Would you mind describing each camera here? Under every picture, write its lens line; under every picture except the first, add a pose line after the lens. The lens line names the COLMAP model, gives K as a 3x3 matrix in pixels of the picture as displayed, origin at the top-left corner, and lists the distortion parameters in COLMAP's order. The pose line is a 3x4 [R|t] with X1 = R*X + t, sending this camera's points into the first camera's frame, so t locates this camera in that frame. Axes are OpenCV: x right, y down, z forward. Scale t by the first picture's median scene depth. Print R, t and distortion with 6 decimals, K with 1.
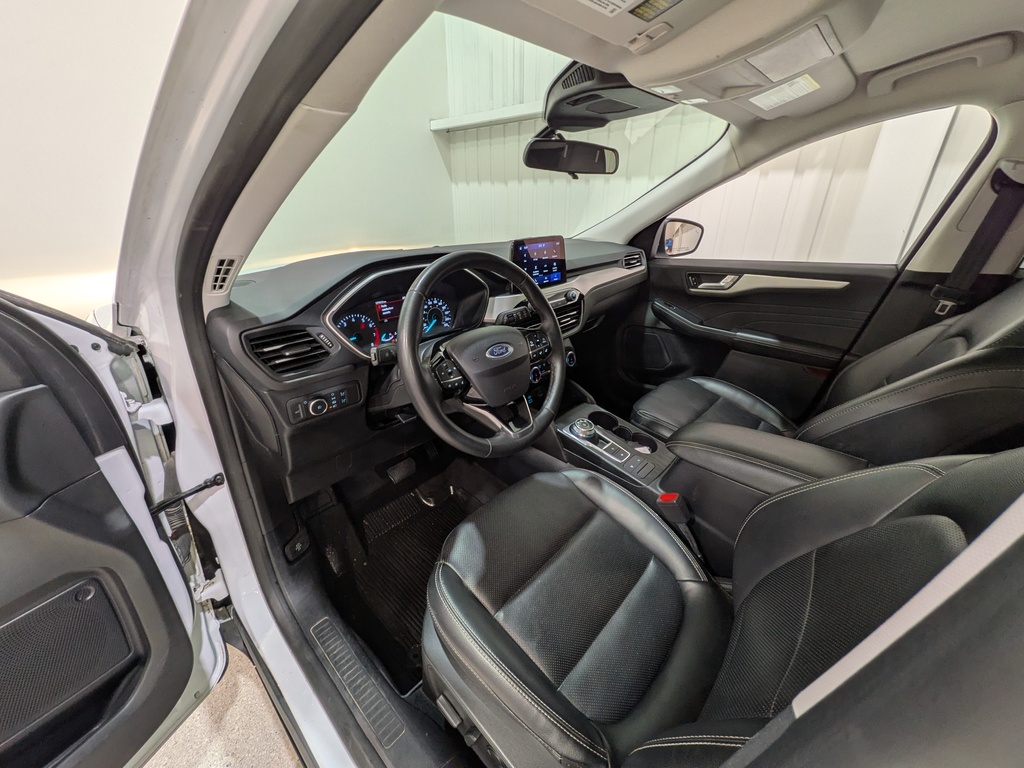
lens RADIAL K [[407.3, 0, 513.9], [0, 407.3, 378.8], [0, 0, 1]] dist [-0.000916, -0.000288]
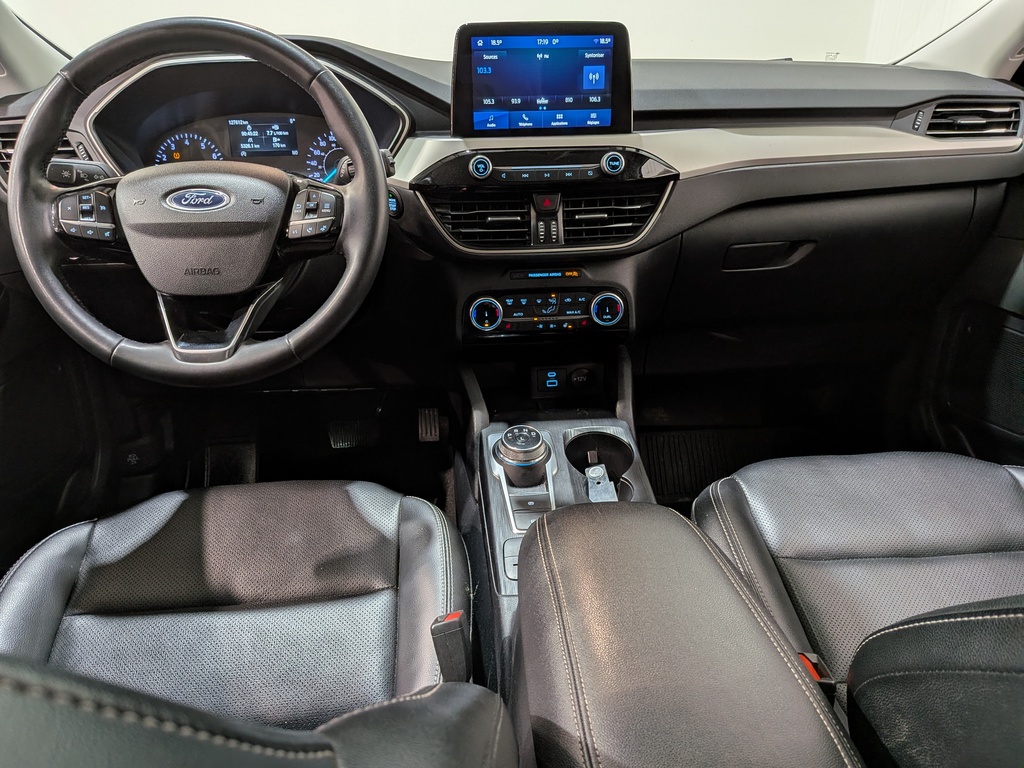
lens RADIAL K [[755.1, 0, 506.9], [0, 755.1, 395.3], [0, 0, 1]] dist [0.041042, -0.068249]
pose [[0.744220, 0.288714, -0.602313, 0.665389], [-0.264547, 0.955420, 0.131098, -0.043142], [0.613312, 0.061775, 0.787421, 0.313054]]
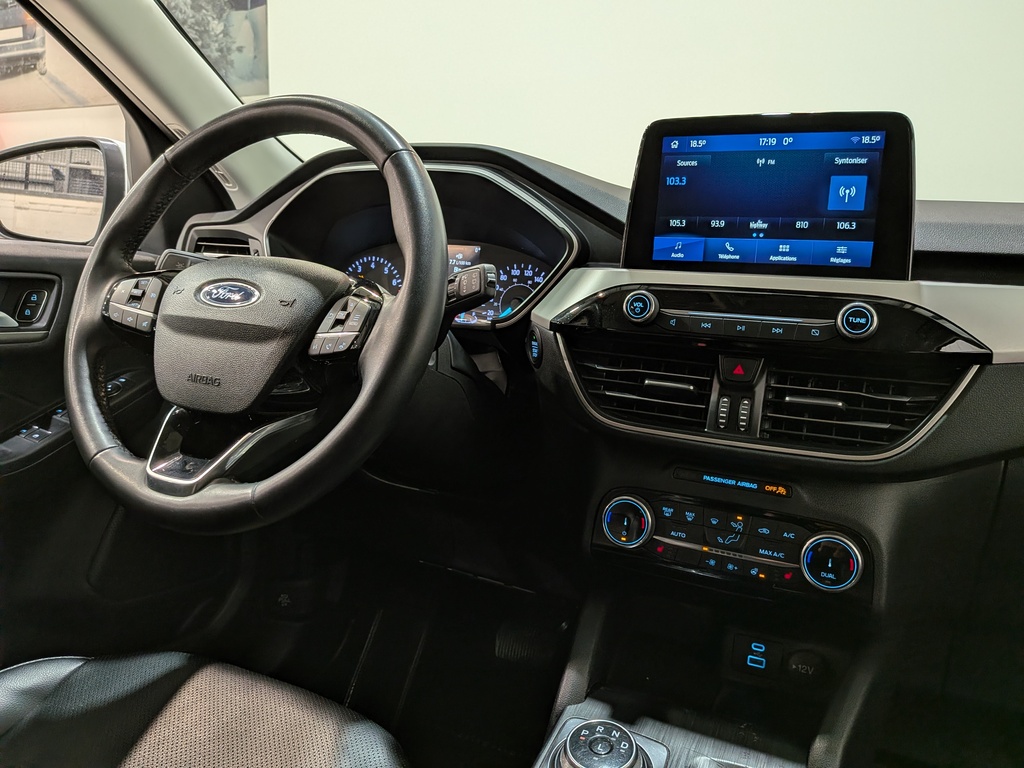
lens RADIAL K [[755.1, 0, 509.8], [0, 755.1, 379.9], [0, 0, 1]] dist [0.041042, -0.068249]
pose [[0.298836, 0.186270, -0.935949, 0.579090], [-0.417283, 0.907540, 0.047383, -0.104345], [0.858237, 0.376396, 0.348934, 0.687109]]
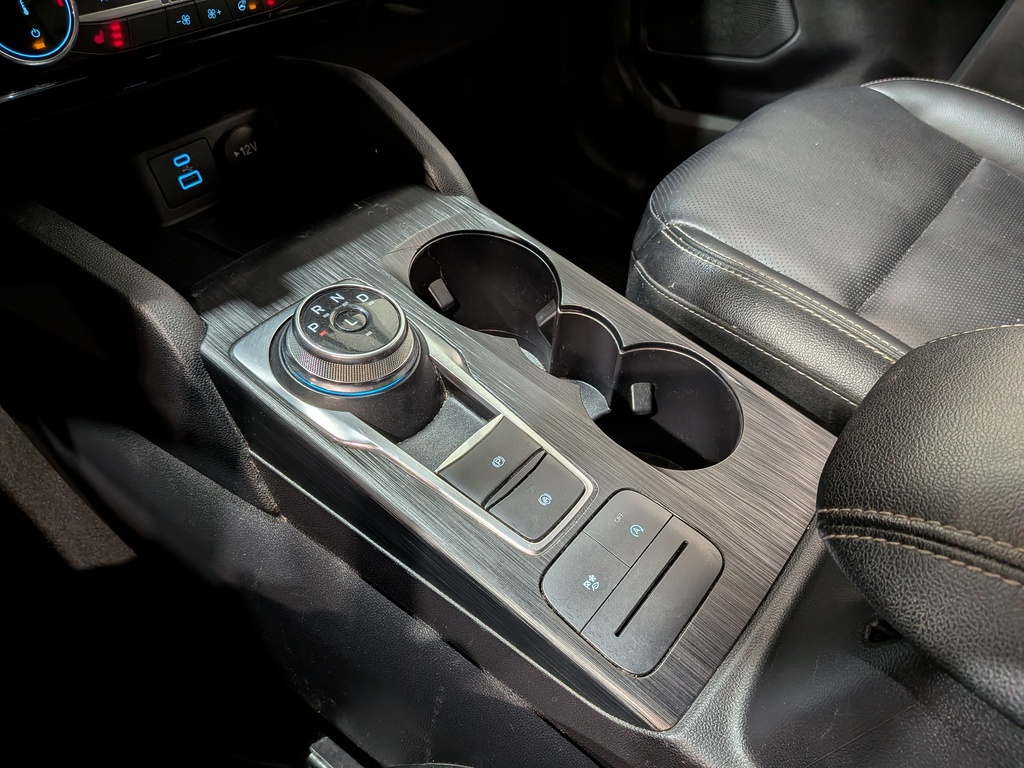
lens RADIAL K [[755.1, 0, 519.6], [0, 755.1, 388.6], [0, 0, 1]] dist [0.041042, -0.068249]
pose [[0.996192, -0.029173, 0.082161, 0.219622], [0.000976, 0.946034, 0.324067, 0.035167], [-0.087181, -0.322753, 0.942460, 0.682715]]
